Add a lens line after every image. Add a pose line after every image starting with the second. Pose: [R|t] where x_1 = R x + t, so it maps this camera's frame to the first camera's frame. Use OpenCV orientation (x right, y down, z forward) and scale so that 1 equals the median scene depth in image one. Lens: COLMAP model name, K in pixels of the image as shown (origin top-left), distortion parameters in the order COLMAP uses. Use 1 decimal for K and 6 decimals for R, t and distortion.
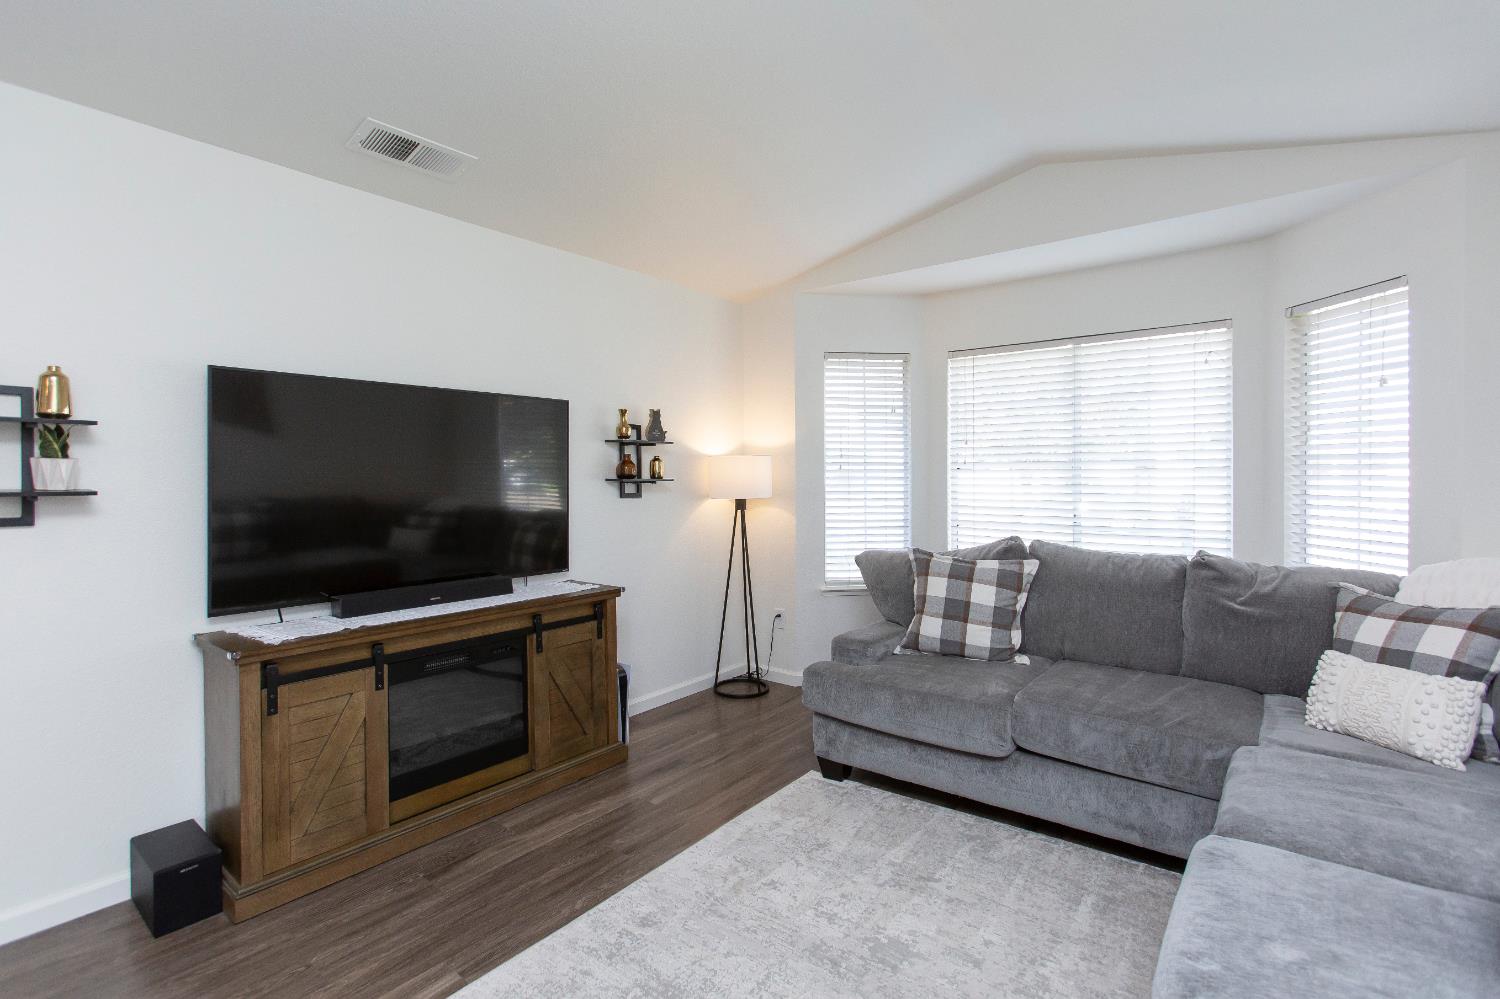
lens RADIAL K [[717.1, 0, 749.9], [0, 717.1, 491.4], [0, 0, 1]] dist [-0.021331, 0.010377]
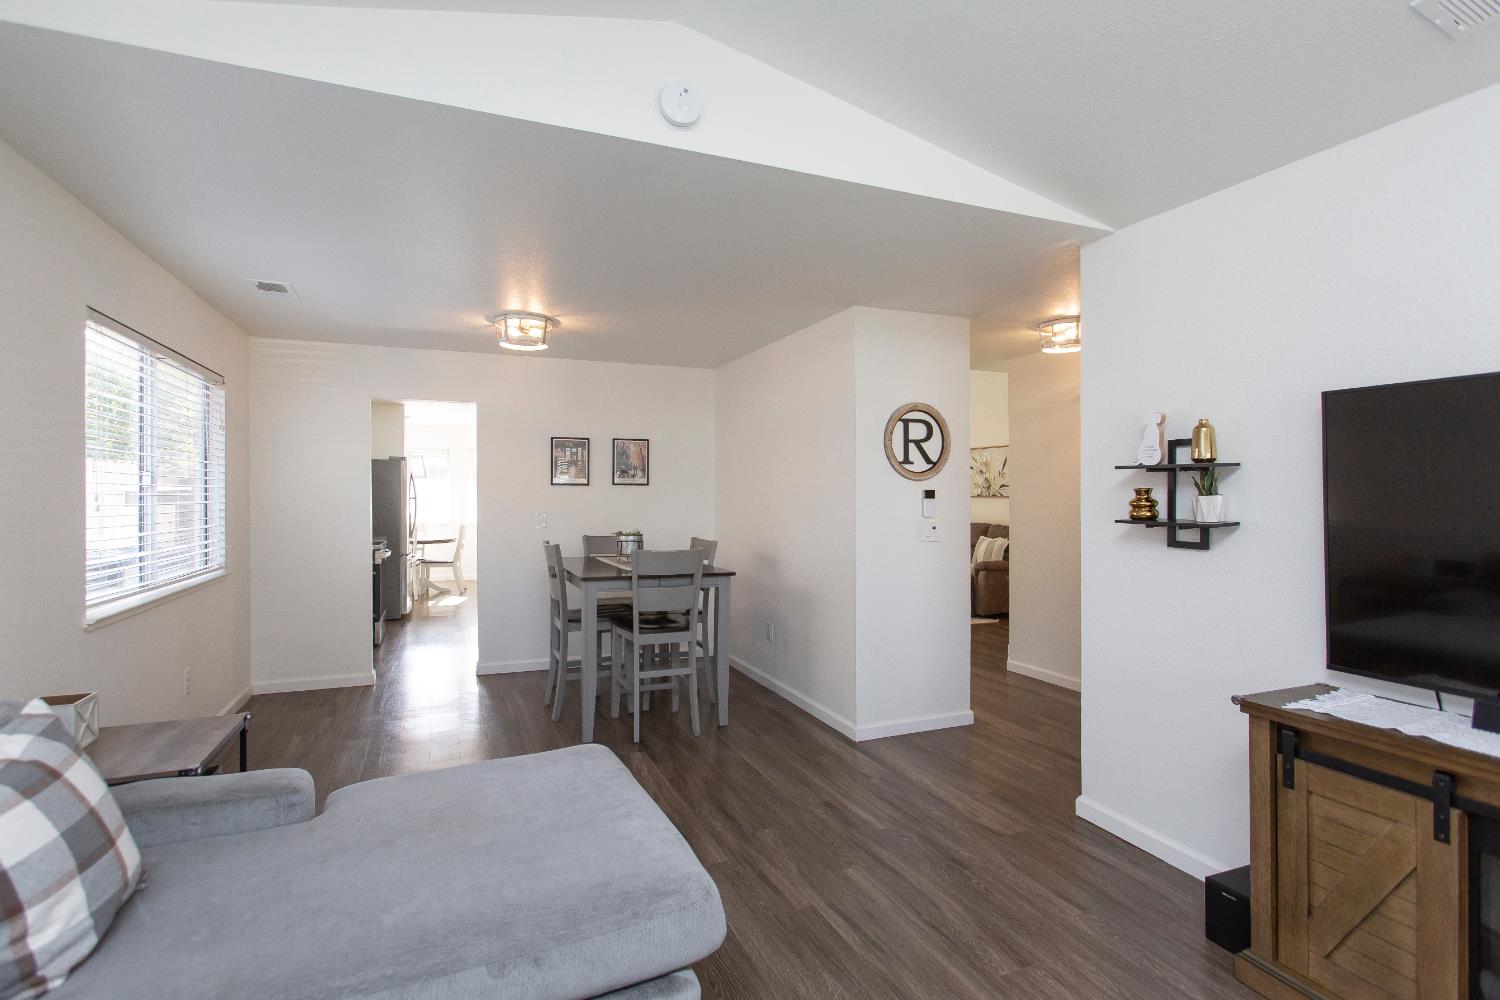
lens RADIAL K [[717.1, 0, 749.9], [0, 717.1, 491.9], [0, 0, 1]] dist [-0.021331, 0.010377]
pose [[-0.495439, 0.004230, -0.868632, 0.423860], [-0.015506, 0.999786, 0.013712, -0.053159], [0.868504, 0.020262, -0.495268, 0.869414]]
